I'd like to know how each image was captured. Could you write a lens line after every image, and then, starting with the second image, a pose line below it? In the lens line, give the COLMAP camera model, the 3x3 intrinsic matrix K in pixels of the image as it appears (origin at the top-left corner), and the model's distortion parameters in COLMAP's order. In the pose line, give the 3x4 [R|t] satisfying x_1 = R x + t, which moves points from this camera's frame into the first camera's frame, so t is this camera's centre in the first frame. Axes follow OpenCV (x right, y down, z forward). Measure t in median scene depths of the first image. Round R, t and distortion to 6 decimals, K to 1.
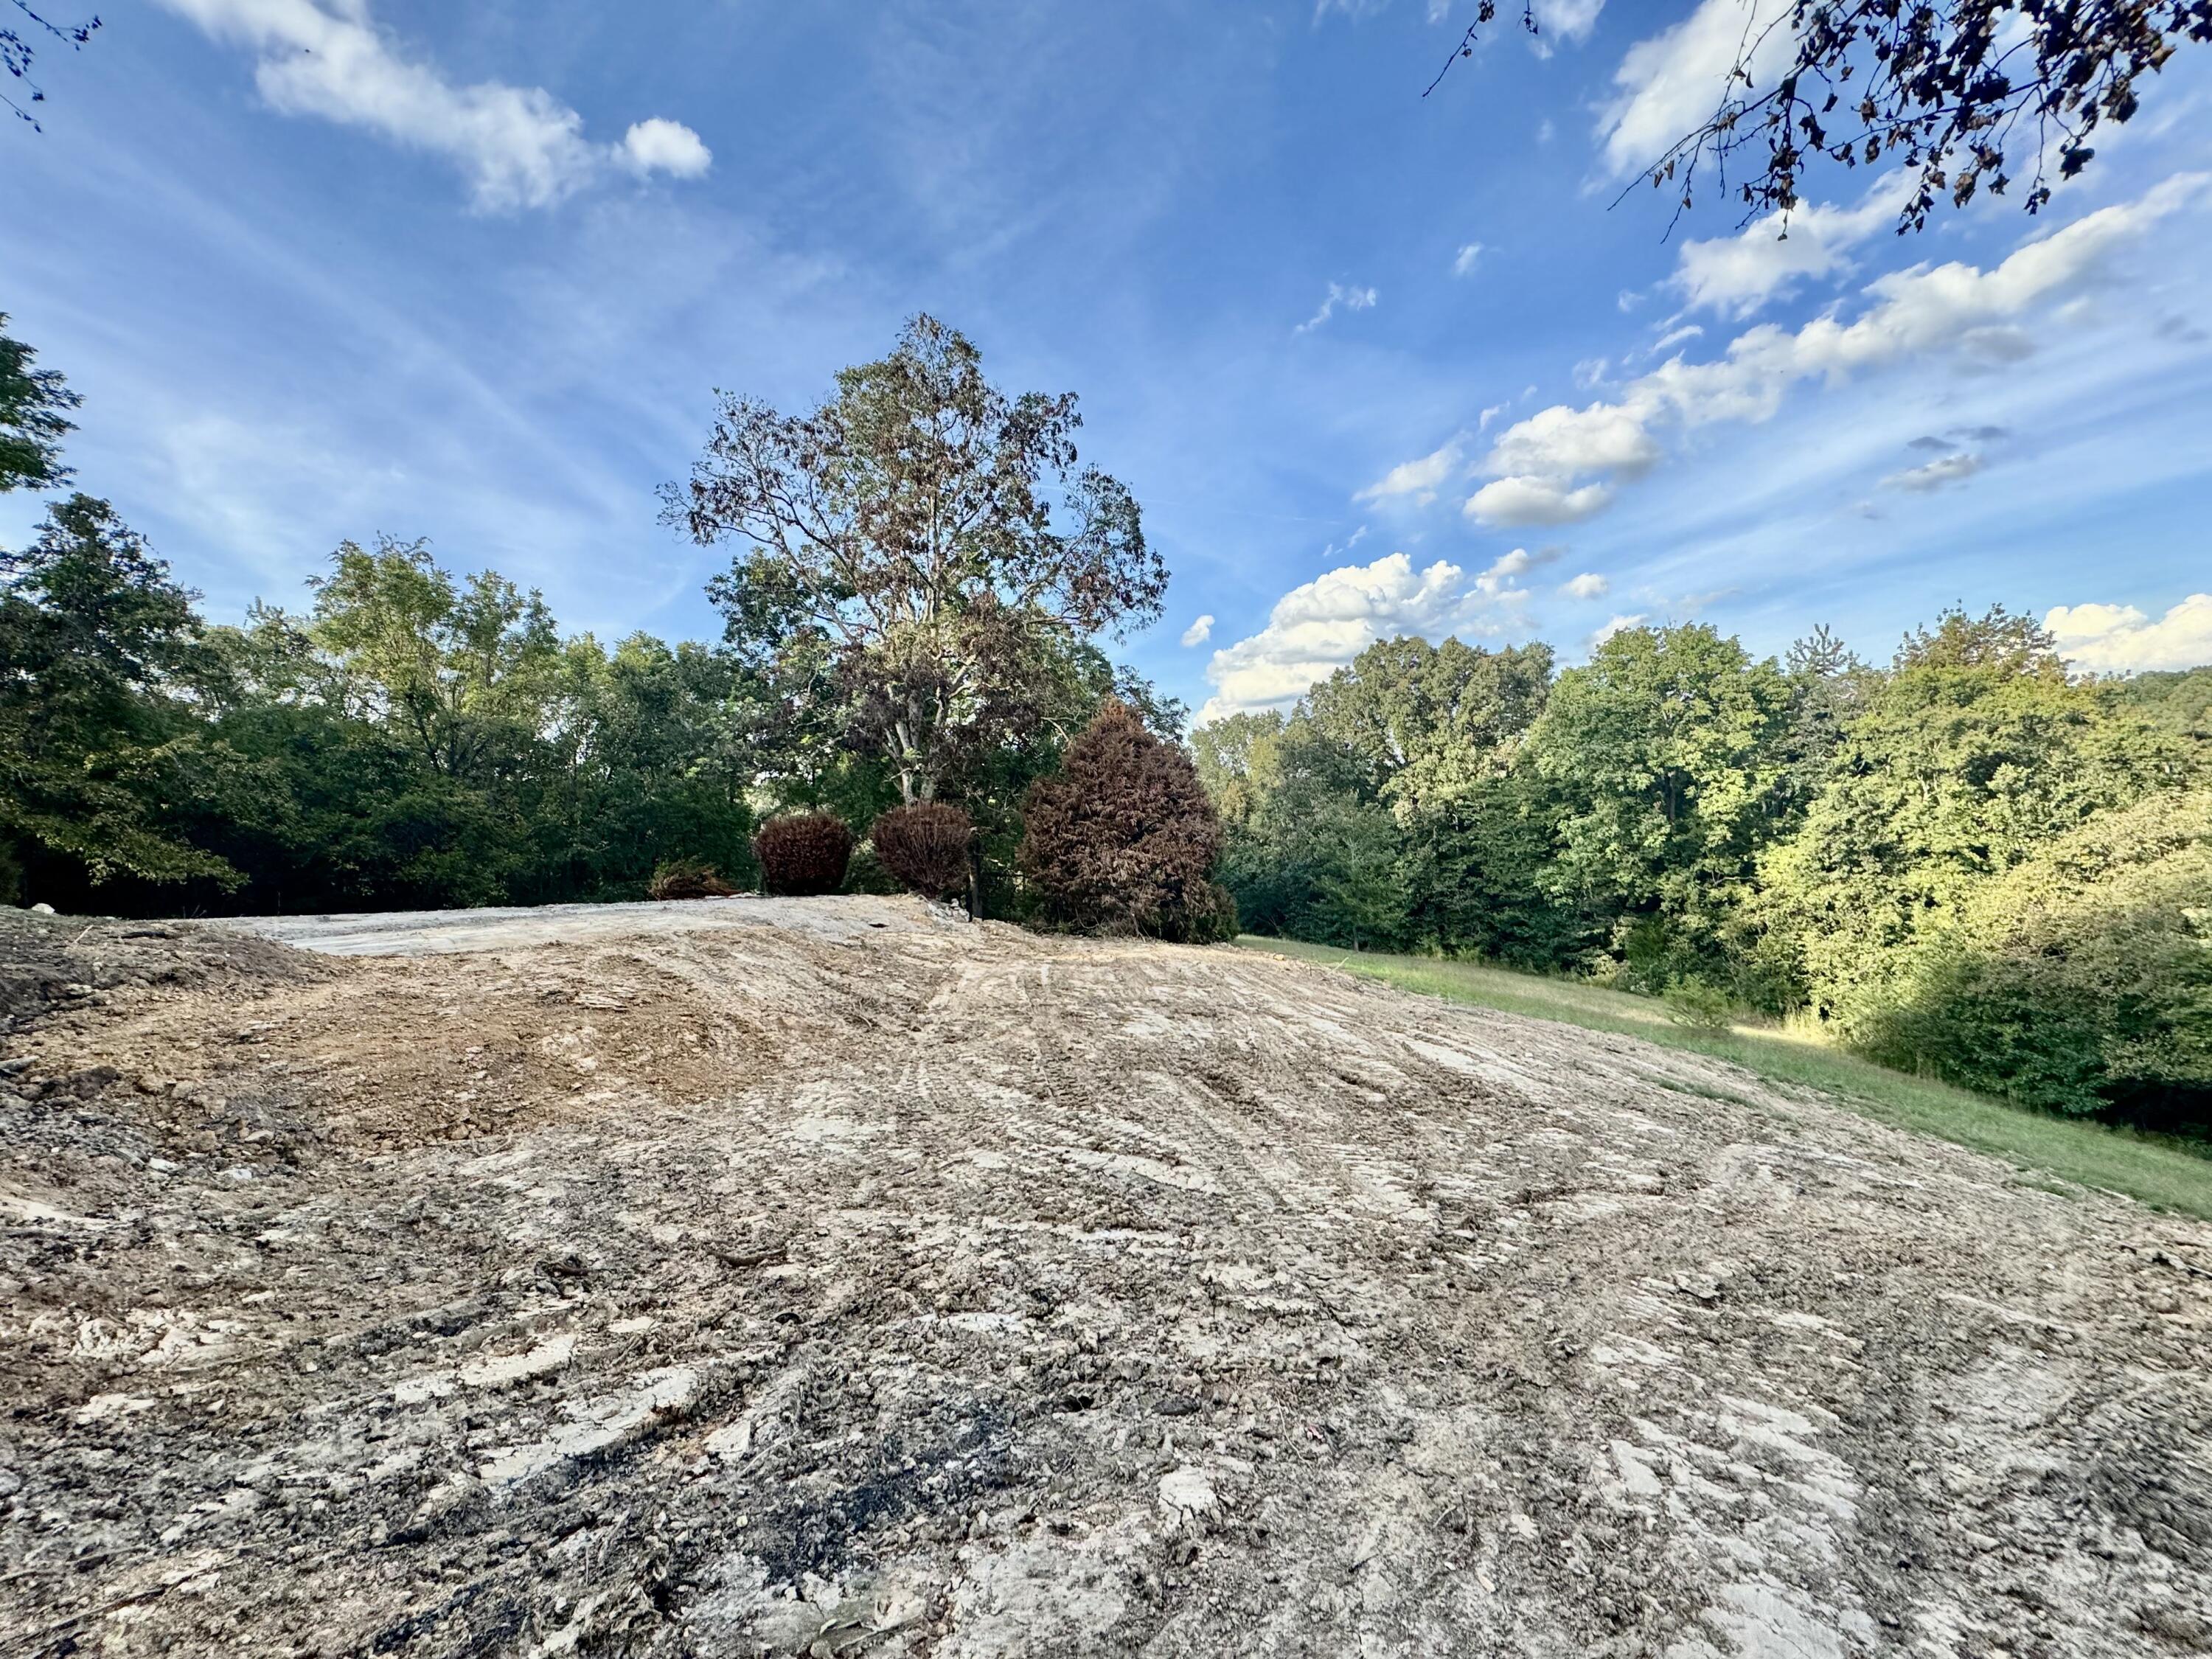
lens RADIAL K [[881.7, 0, 1111.6], [0, 881.7, 808.6], [0, 0, 1]] dist [-0.002790, 0.000866]
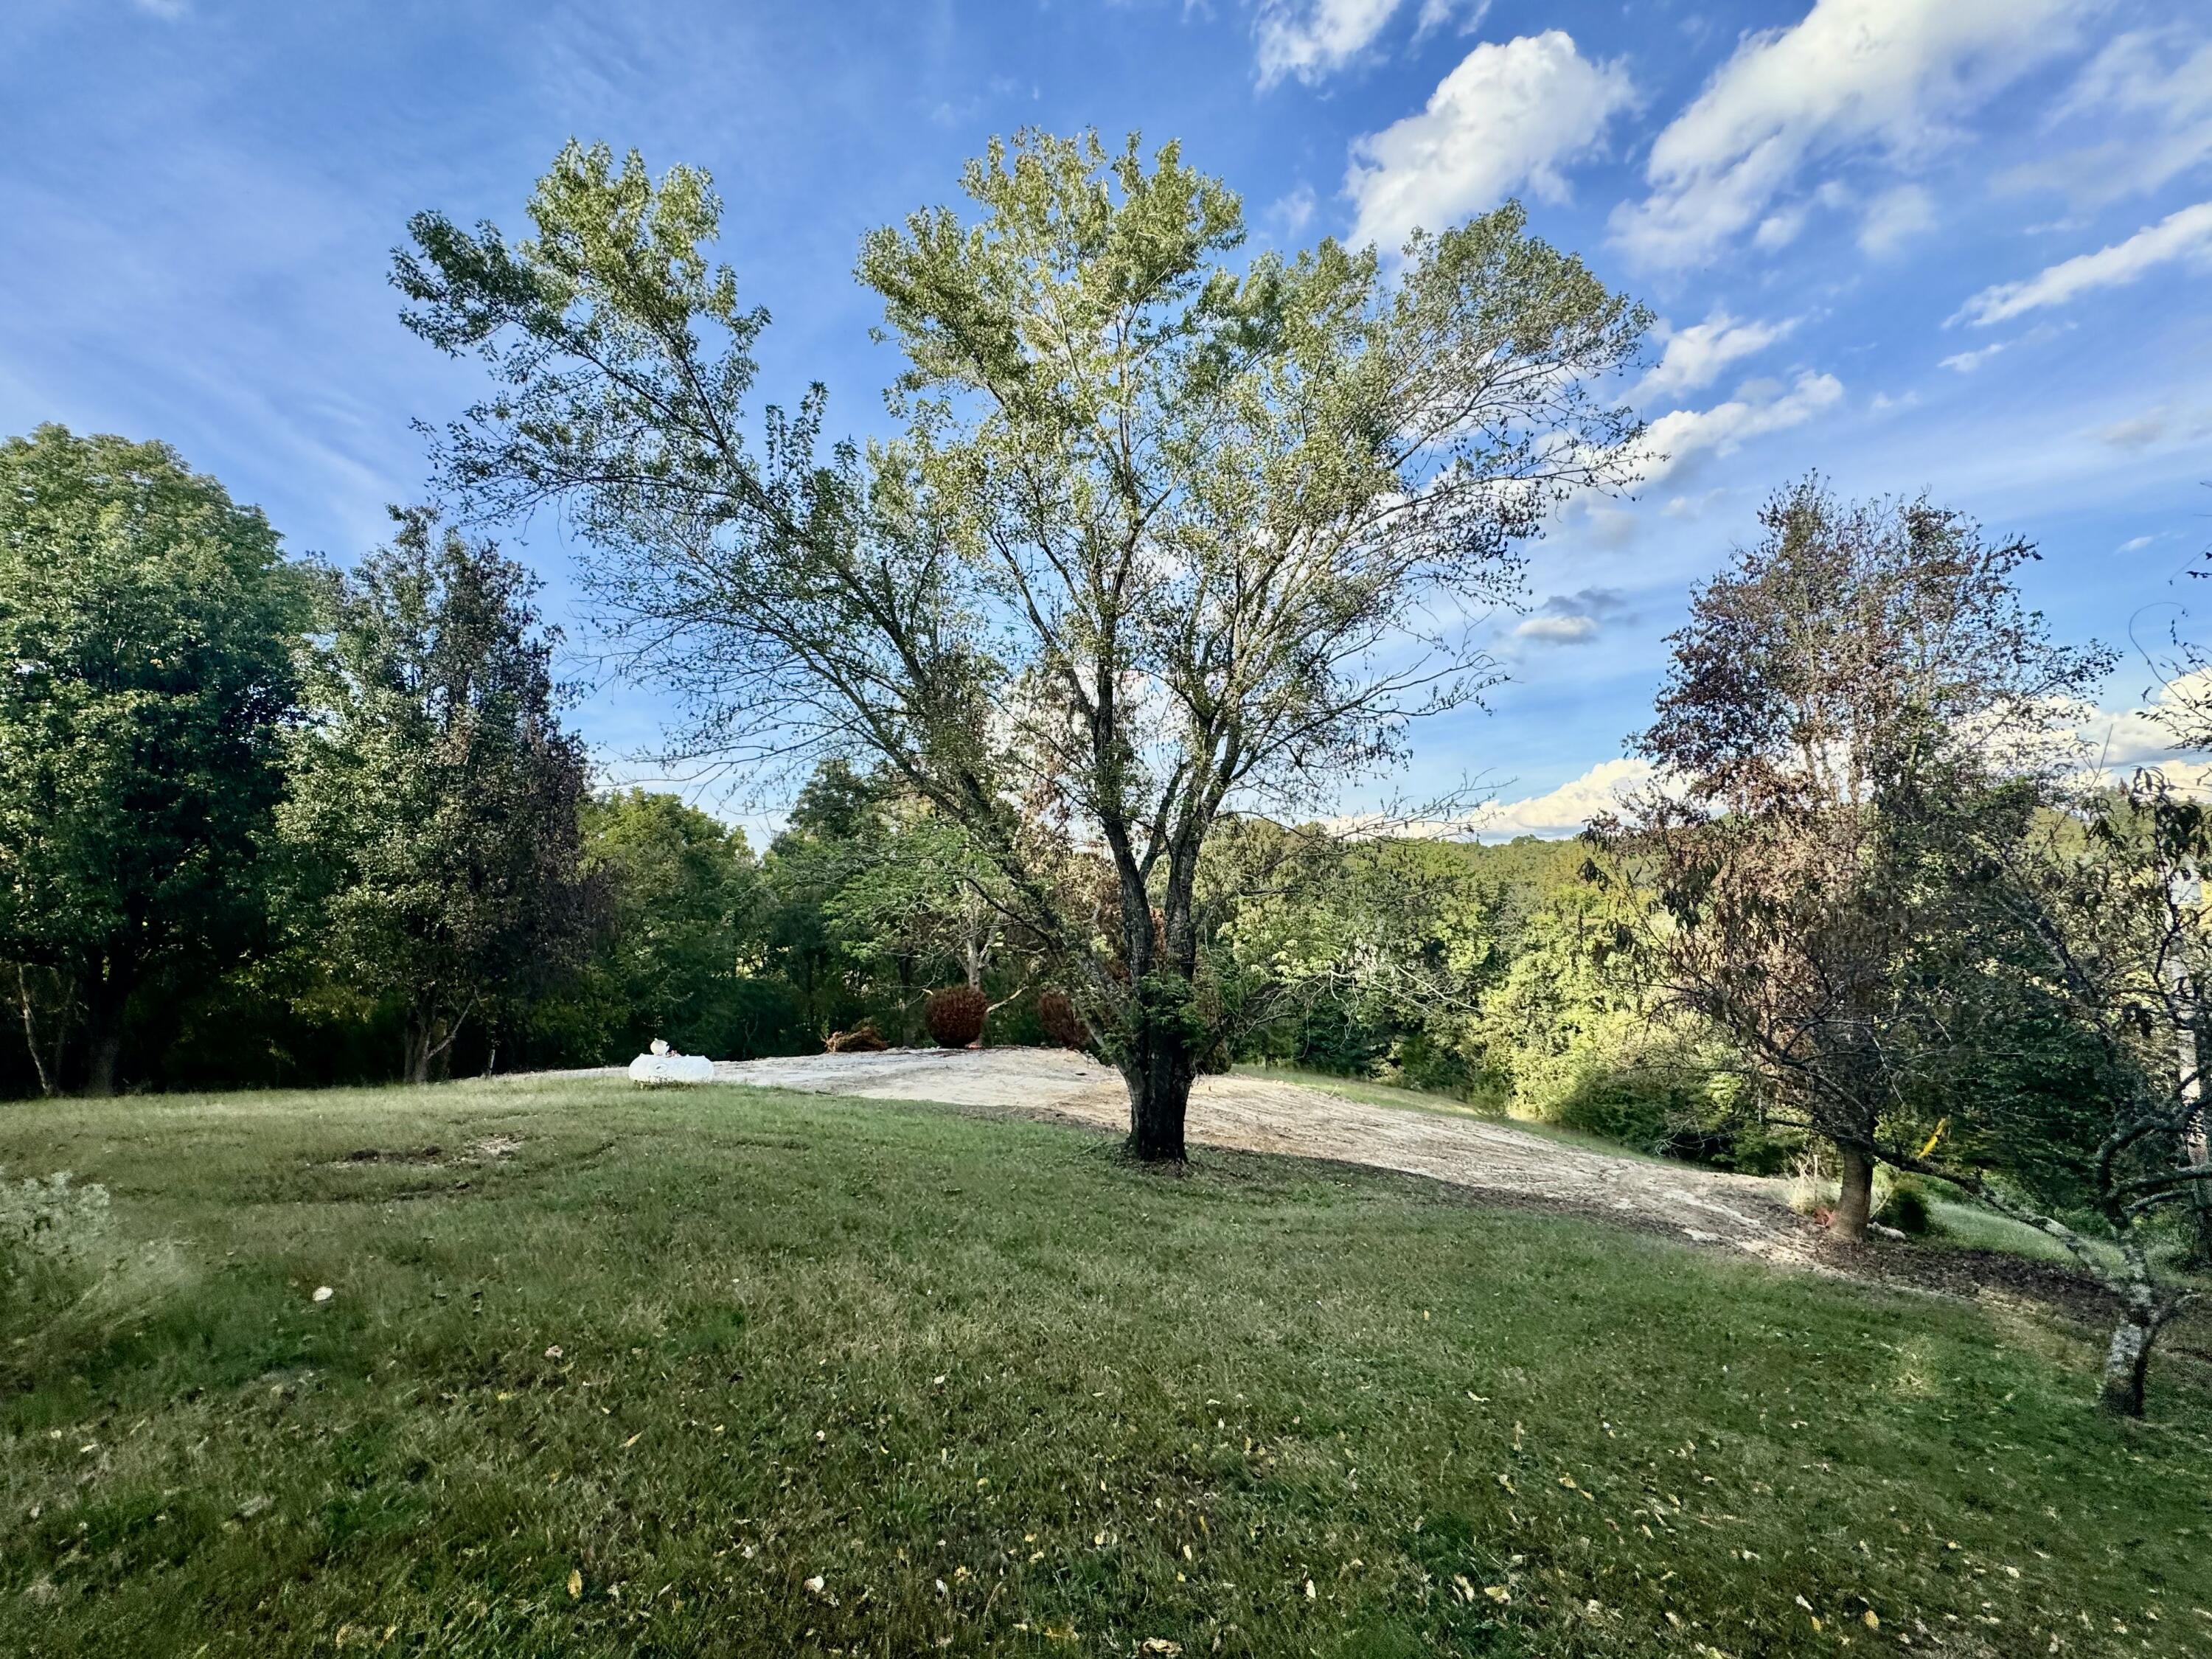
lens RADIAL K [[881.7, 0, 1129.6], [0, 881.7, 790.9], [0, 0, 1]] dist [-0.002790, 0.000866]
pose [[0.939699, 0.068885, 0.334994, -0.399895], [-0.029039, 0.992039, -0.122537, -0.098801], [-0.340768, 0.105420, 0.934218, -0.282493]]
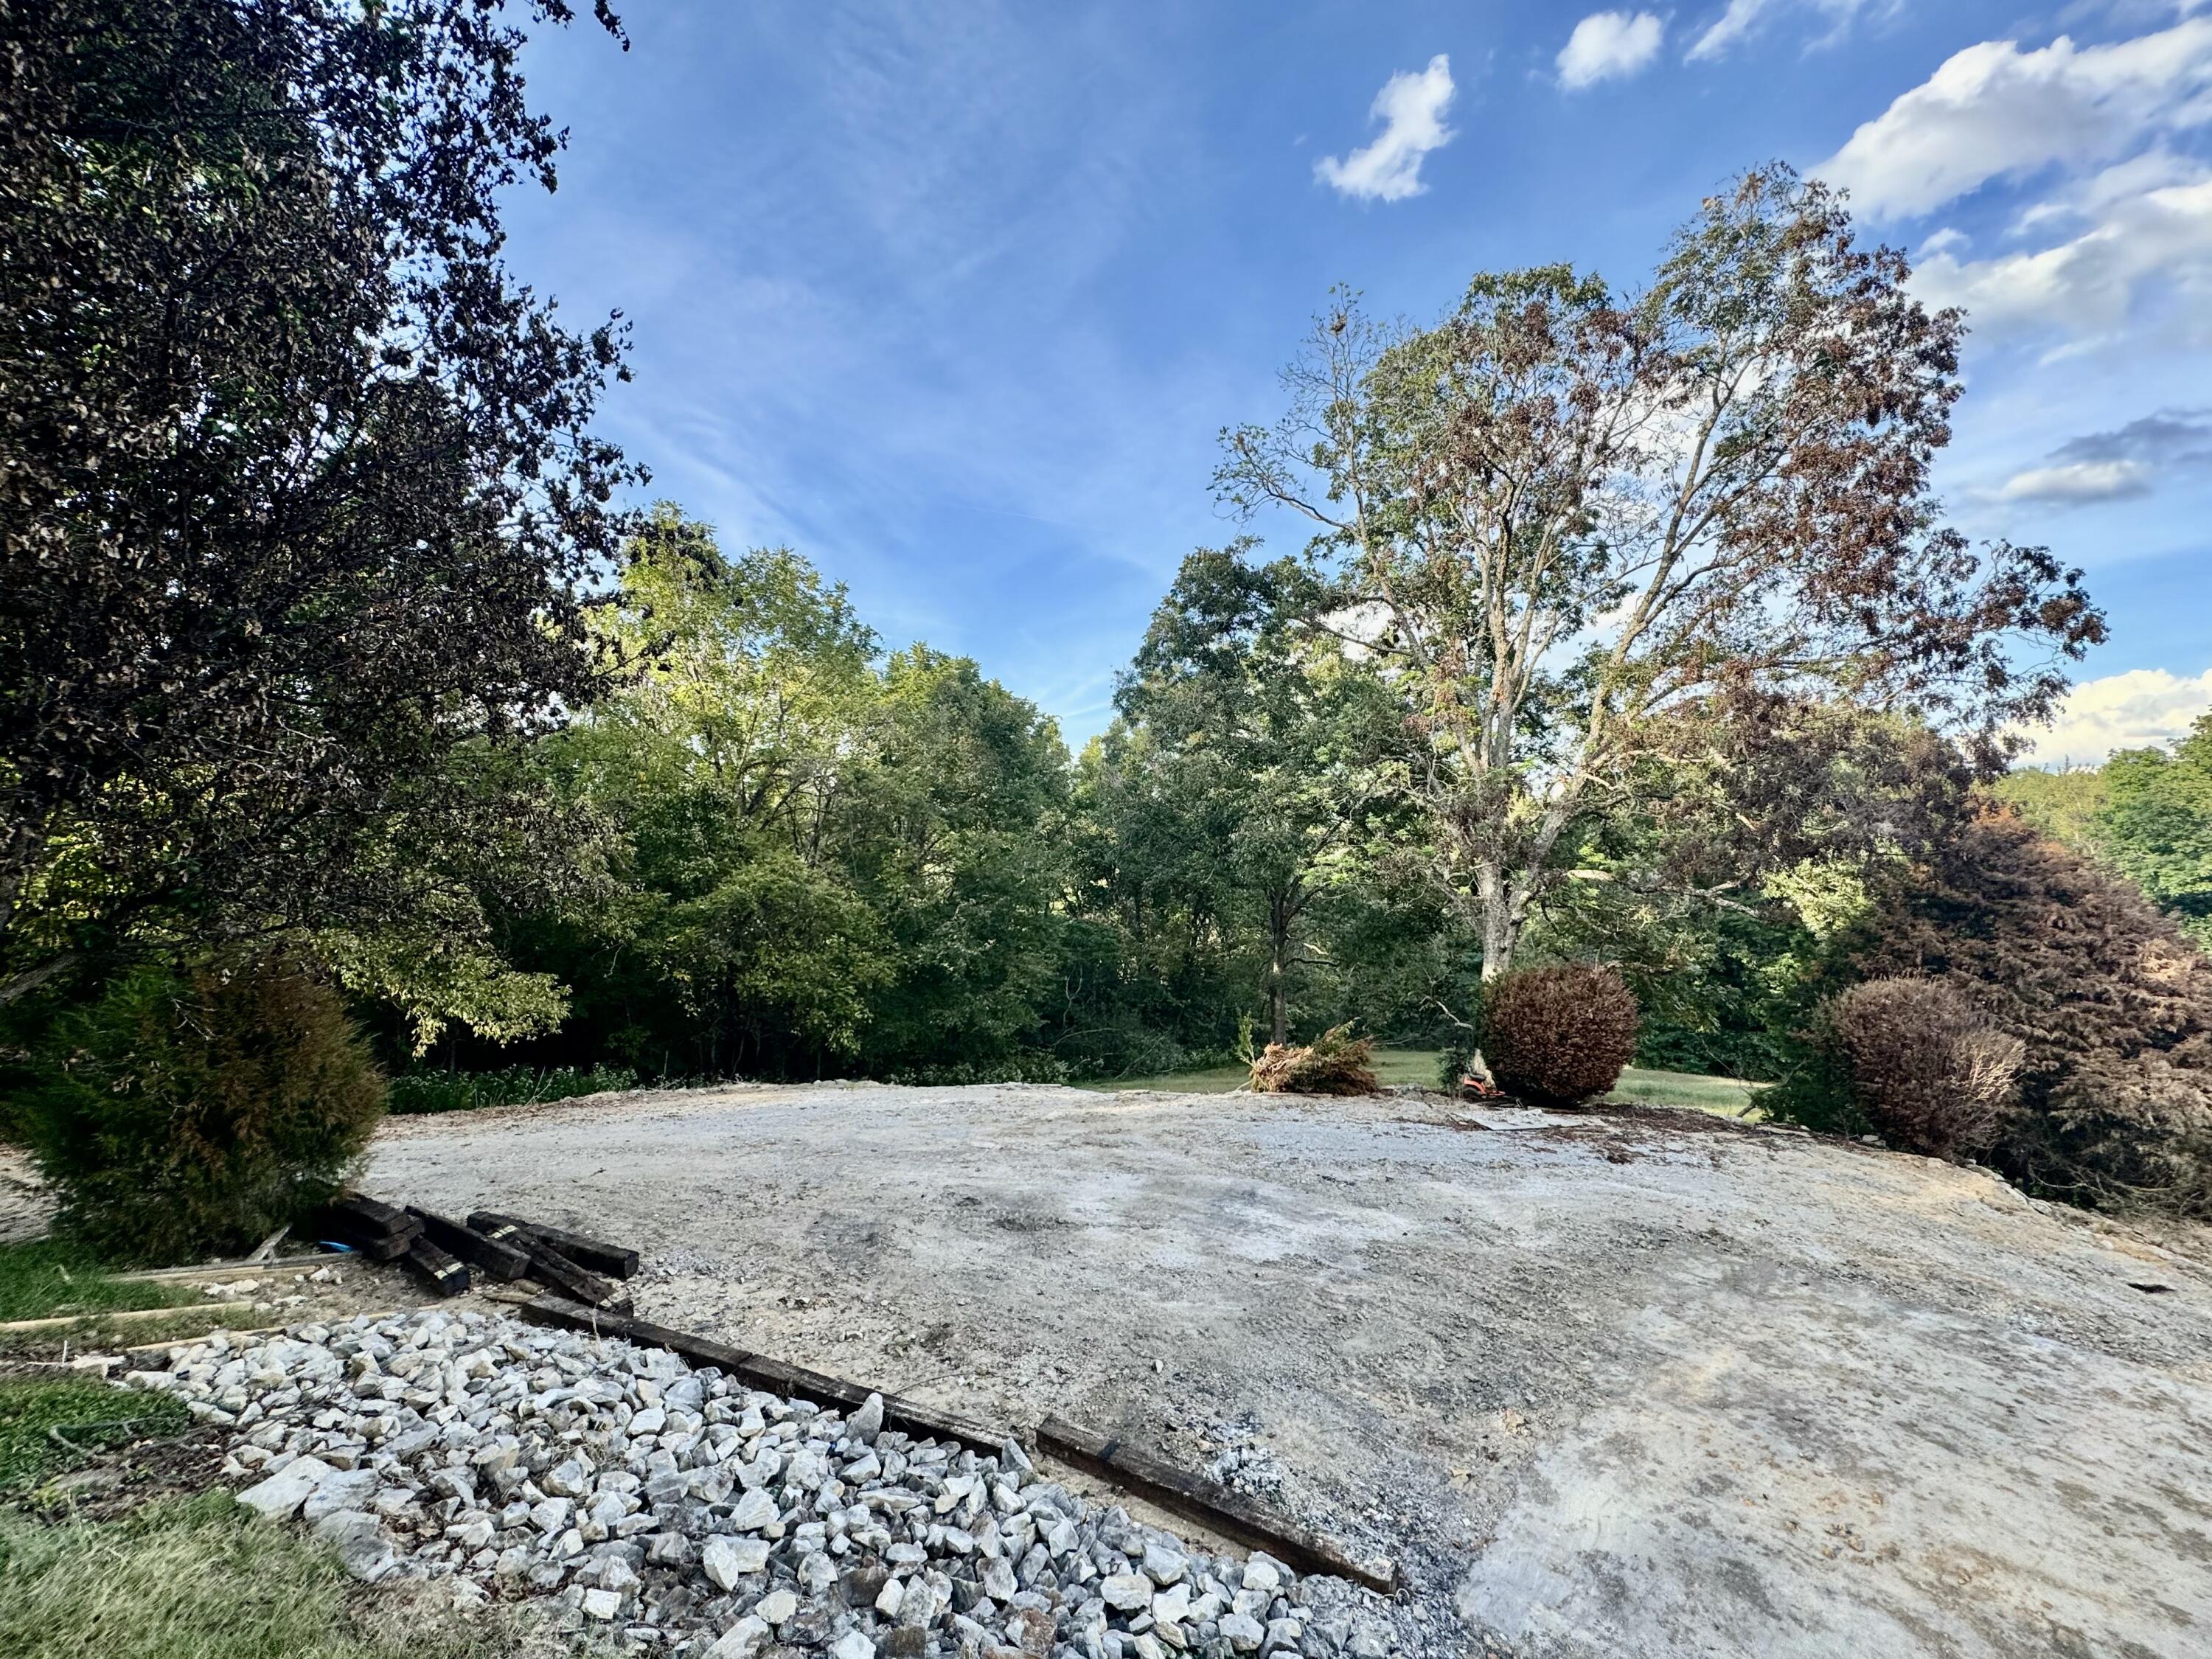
lens RADIAL K [[881.7, 0, 1104.7], [0, 881.7, 826.8], [0, 0, 1]] dist [-0.002790, 0.000866]
pose [[0.999048, 0.043060, 0.007019, -0.456545], [-0.042986, 0.999022, -0.010401, -0.051043], [-0.007460, 0.010089, 0.999921, 0.289502]]
